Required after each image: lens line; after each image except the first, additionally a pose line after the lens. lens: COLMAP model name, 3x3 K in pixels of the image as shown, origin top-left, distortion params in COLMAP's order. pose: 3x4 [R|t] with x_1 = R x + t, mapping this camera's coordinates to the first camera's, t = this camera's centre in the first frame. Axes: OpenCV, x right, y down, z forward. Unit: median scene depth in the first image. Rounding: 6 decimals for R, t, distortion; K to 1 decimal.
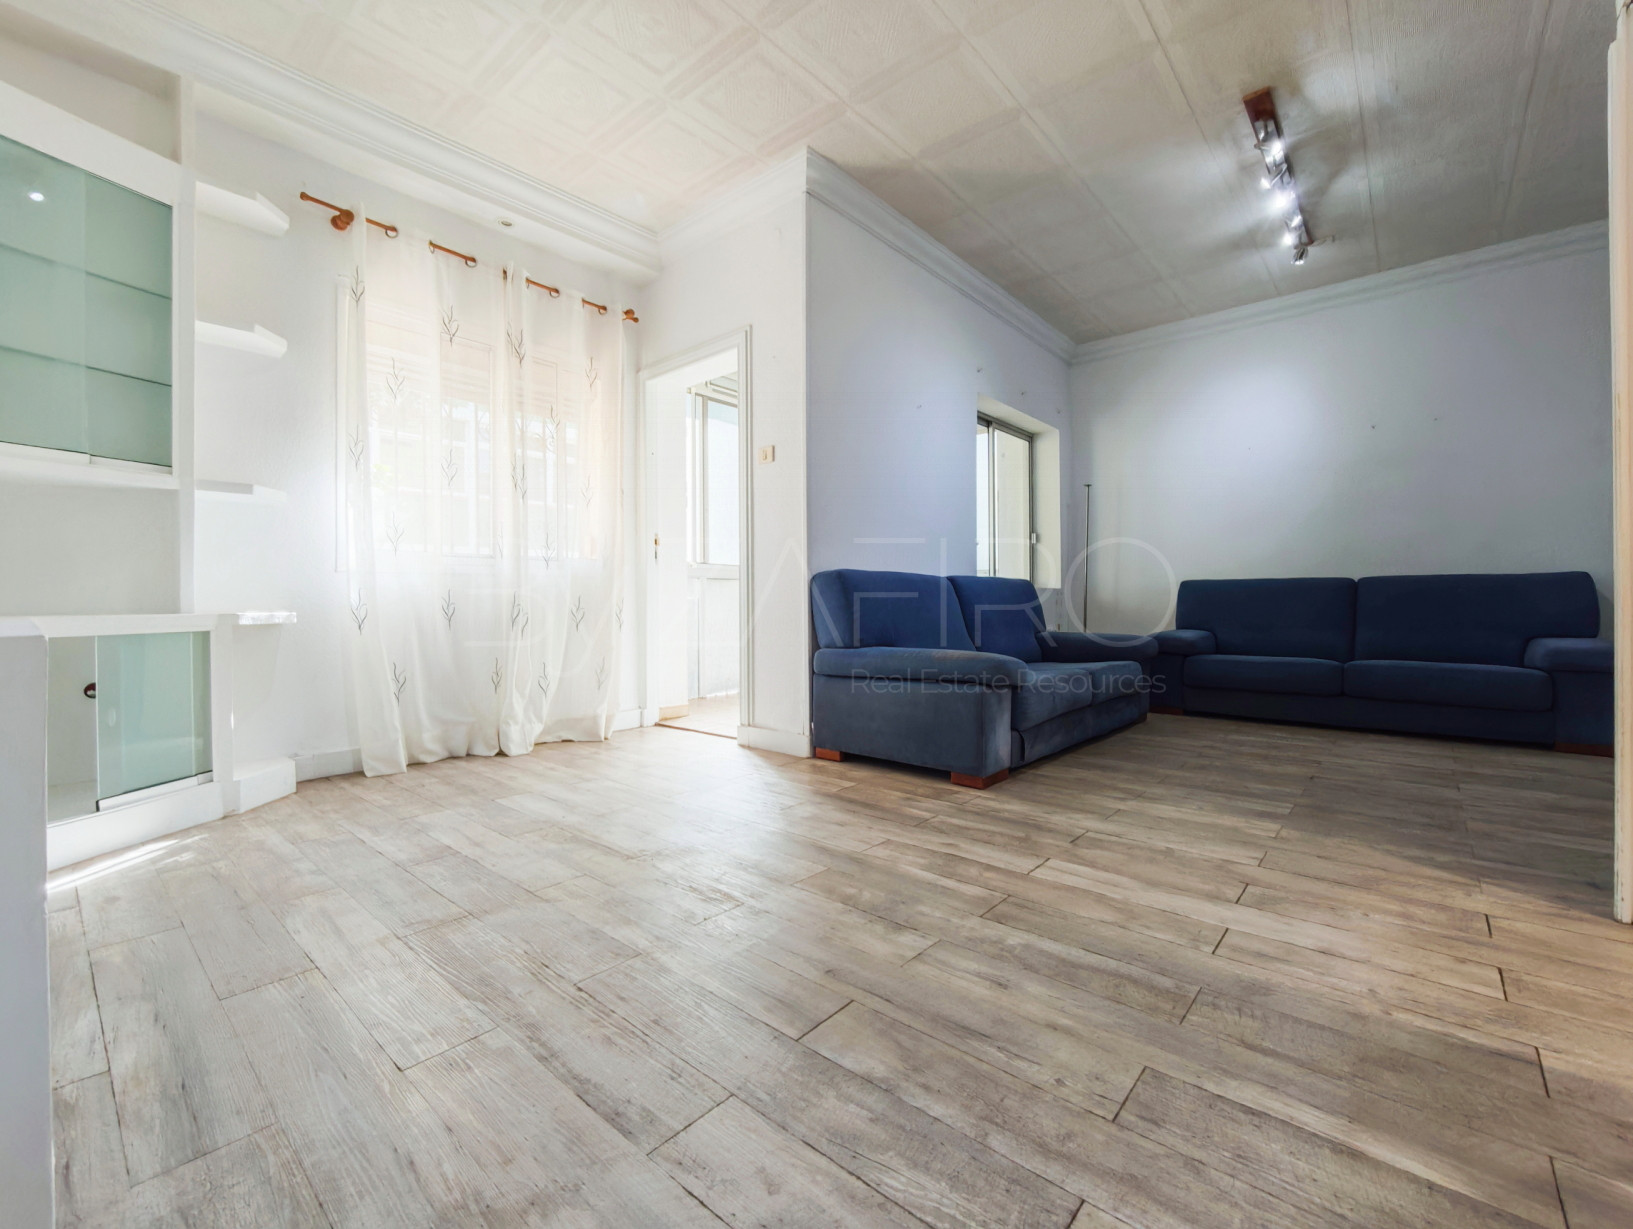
lens RADIAL K [[708.4, 0, 806.6], [0, 708.4, 608.2], [0, 0, 1]] dist [-0.006907, -0.000176]
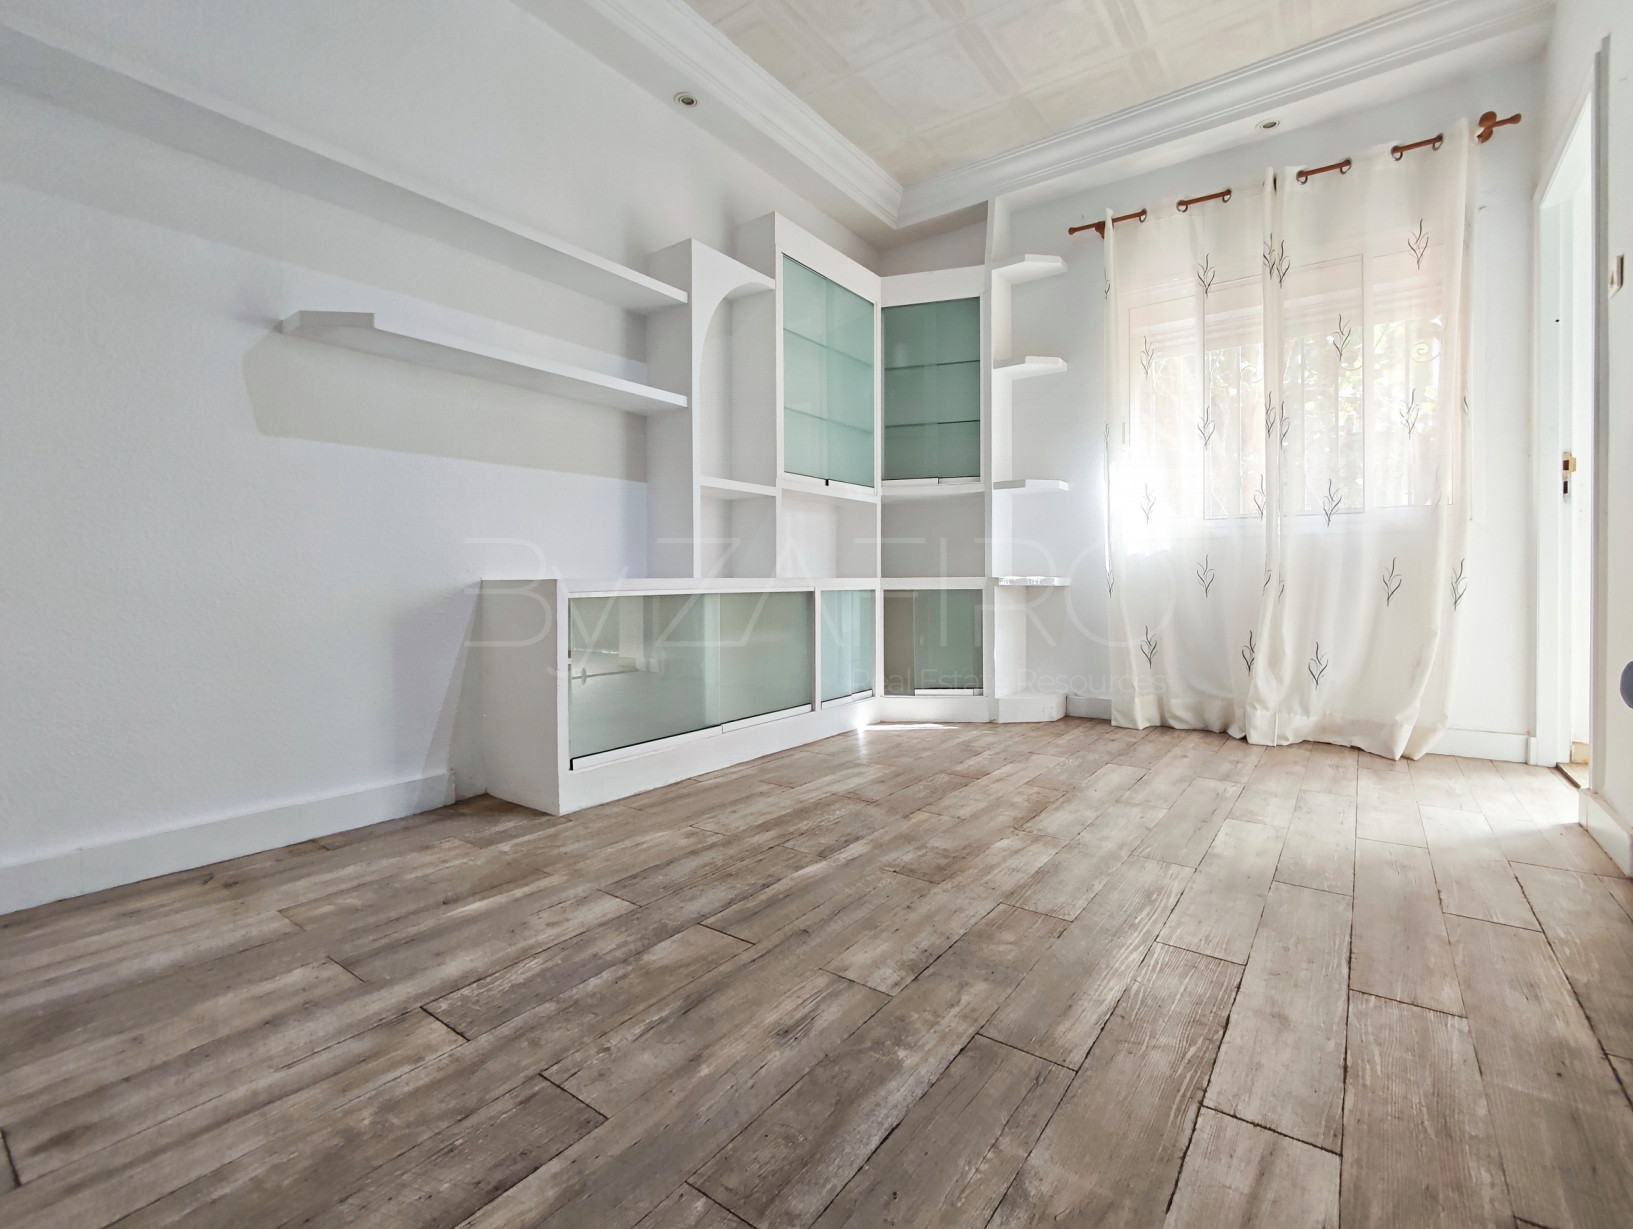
lens RADIAL K [[750.0, 0, 820.6], [0, 750.0, 595.9], [0, 0, 1]] dist [-0.011858, -0.000425]
pose [[0.084948, 0.026633, -0.996029, 0.940762], [-0.005723, 0.999639, 0.026241, 0.011585], [0.996369, 0.003471, 0.085069, 0.816081]]
